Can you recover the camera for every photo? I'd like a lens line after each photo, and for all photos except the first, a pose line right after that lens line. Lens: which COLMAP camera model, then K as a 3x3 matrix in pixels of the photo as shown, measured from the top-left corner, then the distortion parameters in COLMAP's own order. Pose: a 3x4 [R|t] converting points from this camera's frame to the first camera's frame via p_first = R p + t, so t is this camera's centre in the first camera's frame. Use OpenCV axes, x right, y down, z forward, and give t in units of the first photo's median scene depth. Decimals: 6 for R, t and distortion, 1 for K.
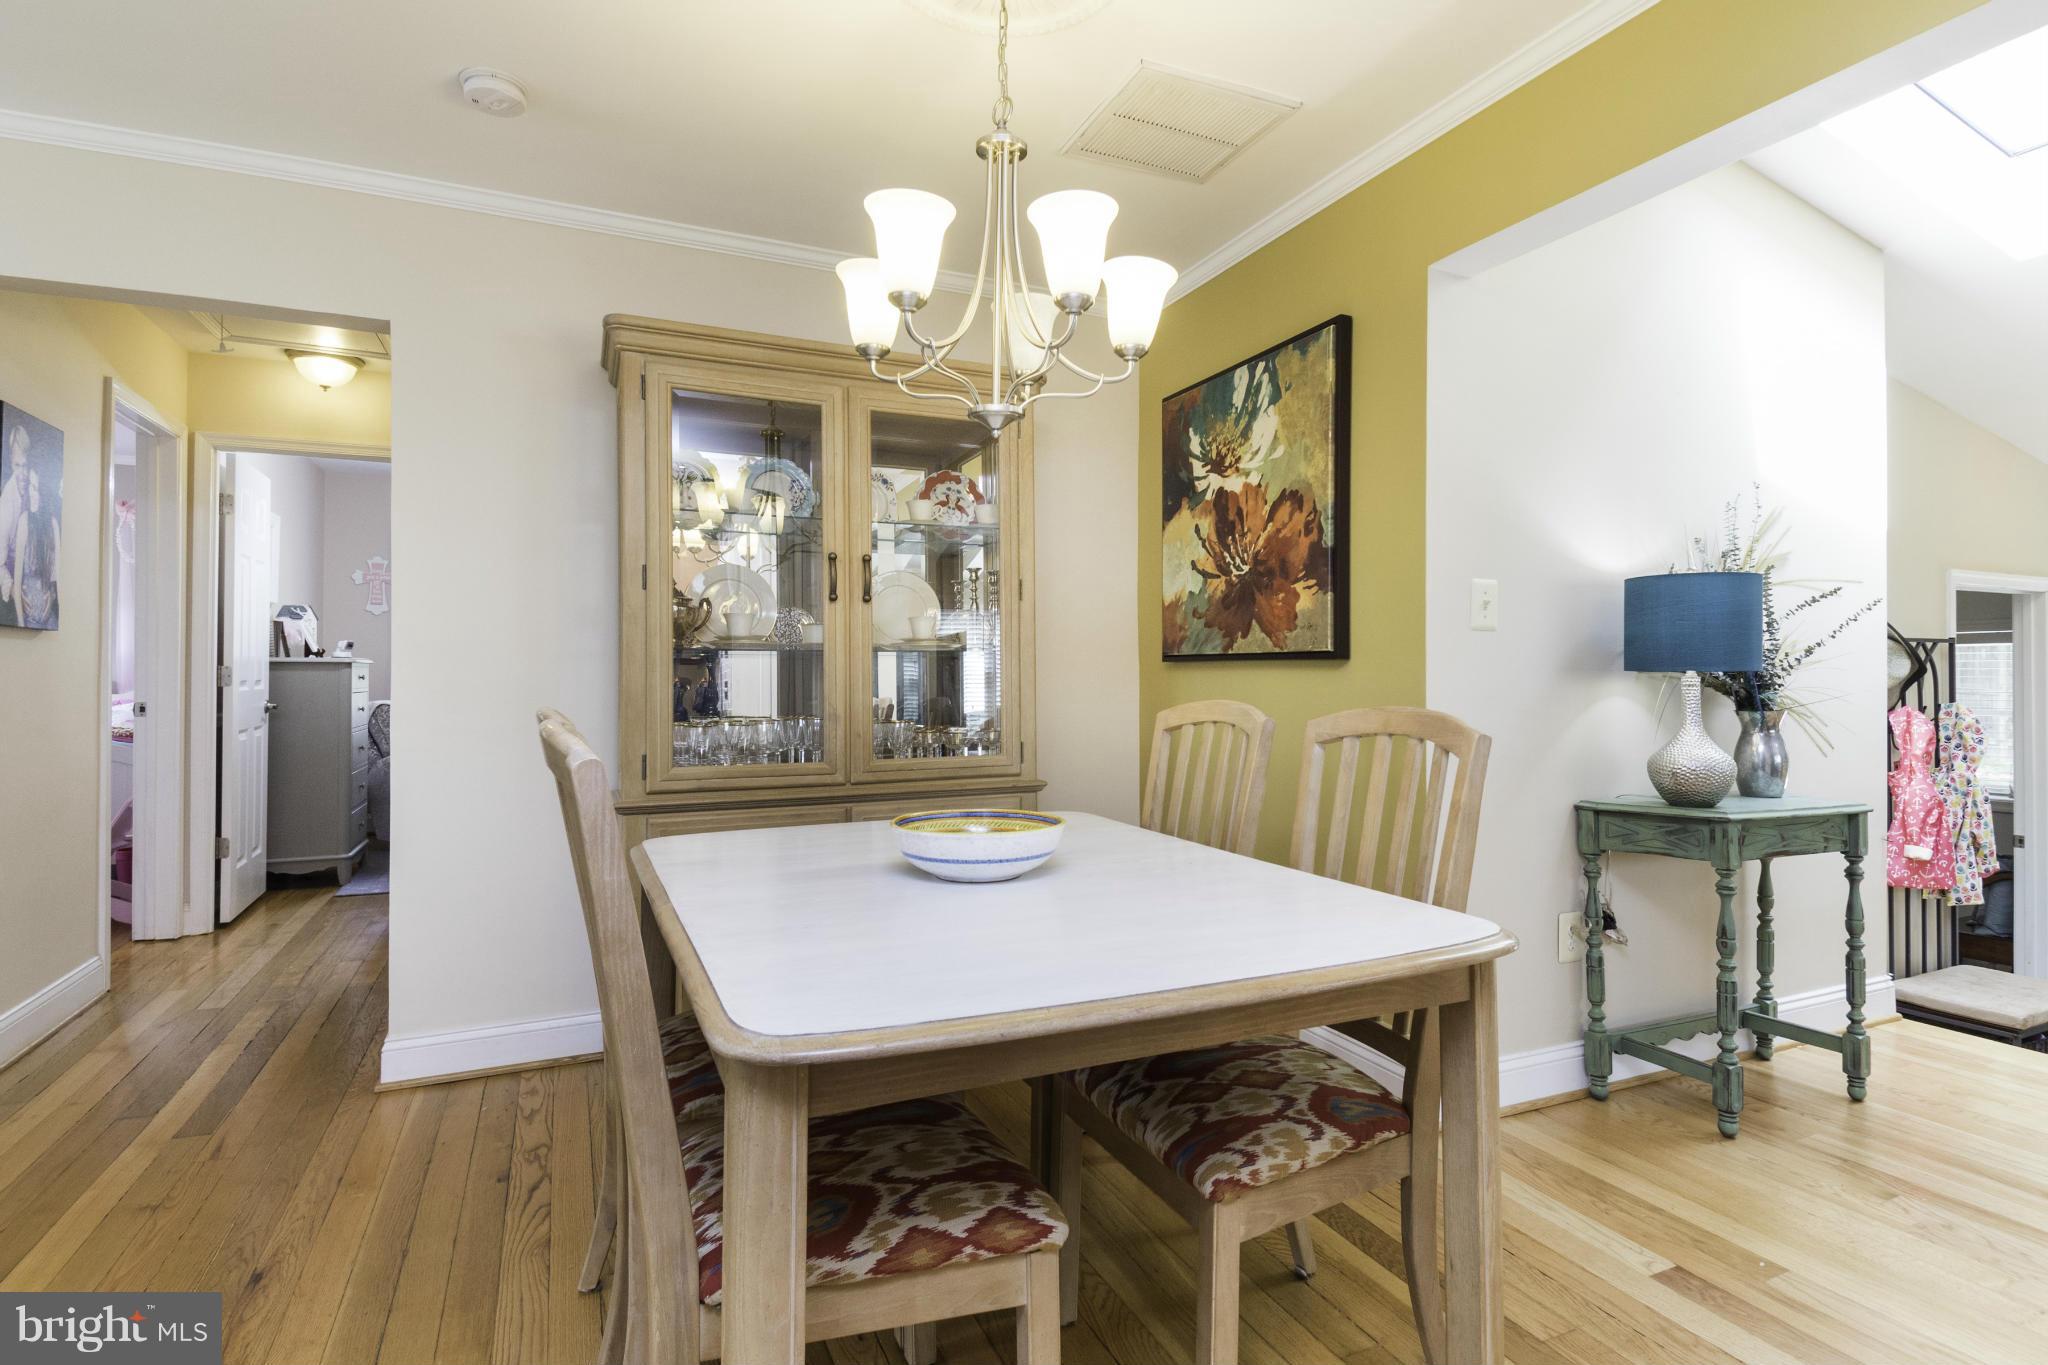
lens RADIAL K [[974.0, 0, 1015.7], [0, 974.0, 674.4], [0, 0, 1]] dist [0.001756, -0.000203]
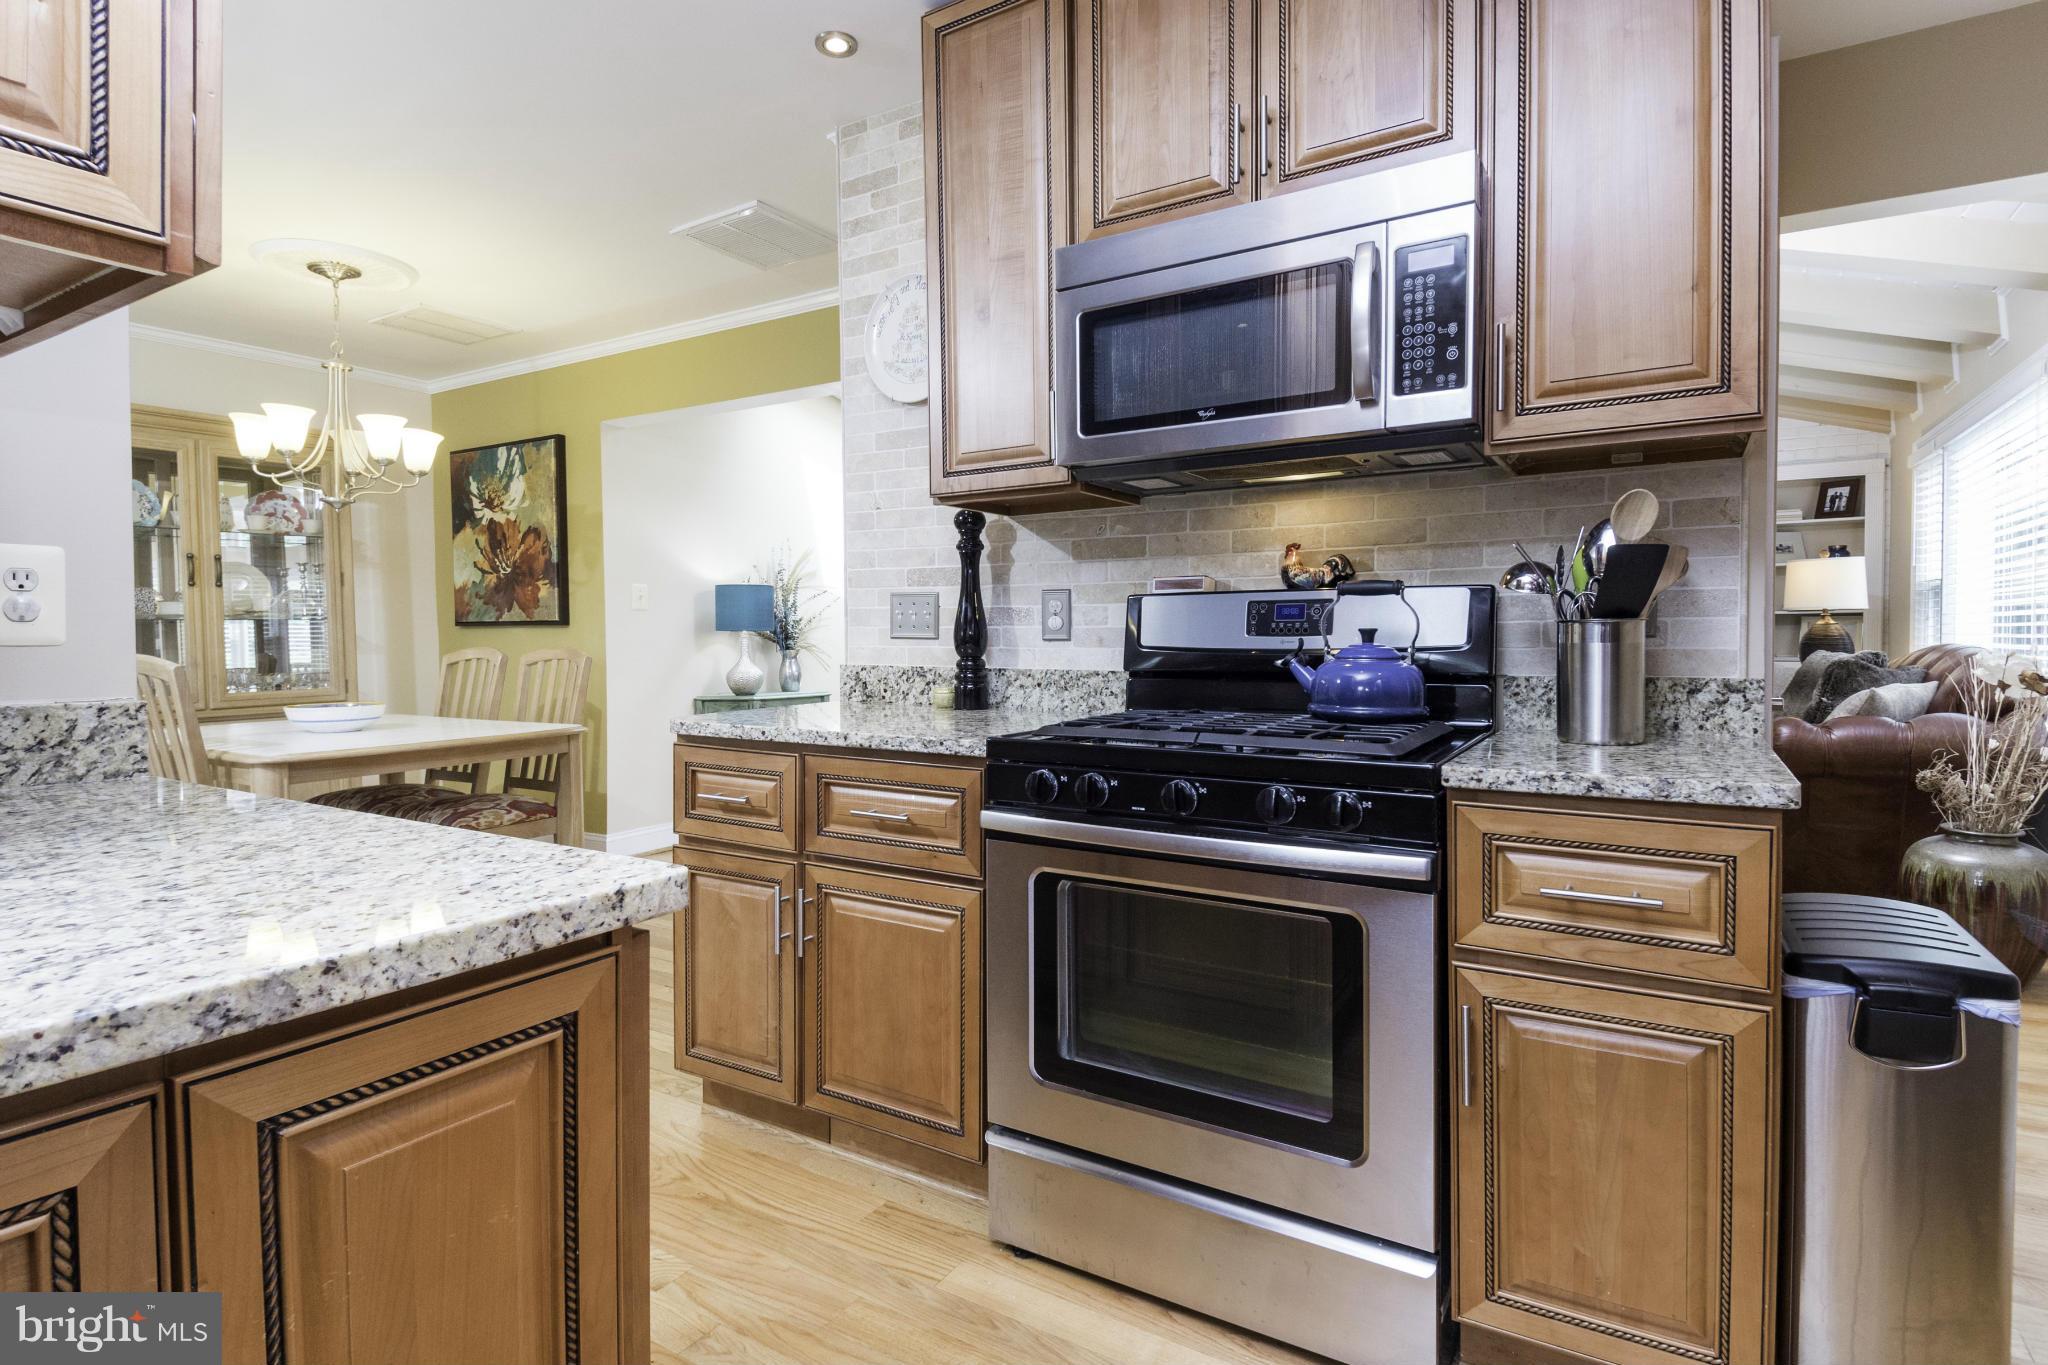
lens RADIAL K [[974.0, 0, 1029.9], [0, 974.0, 667.5], [0, 0, 1]] dist [0.001756, -0.000203]
pose [[0.796168, -0.029076, 0.604376, -0.065558], [0.006113, 0.999180, 0.040017, -0.003927], [-0.605045, -0.028166, 0.795693, -0.875132]]
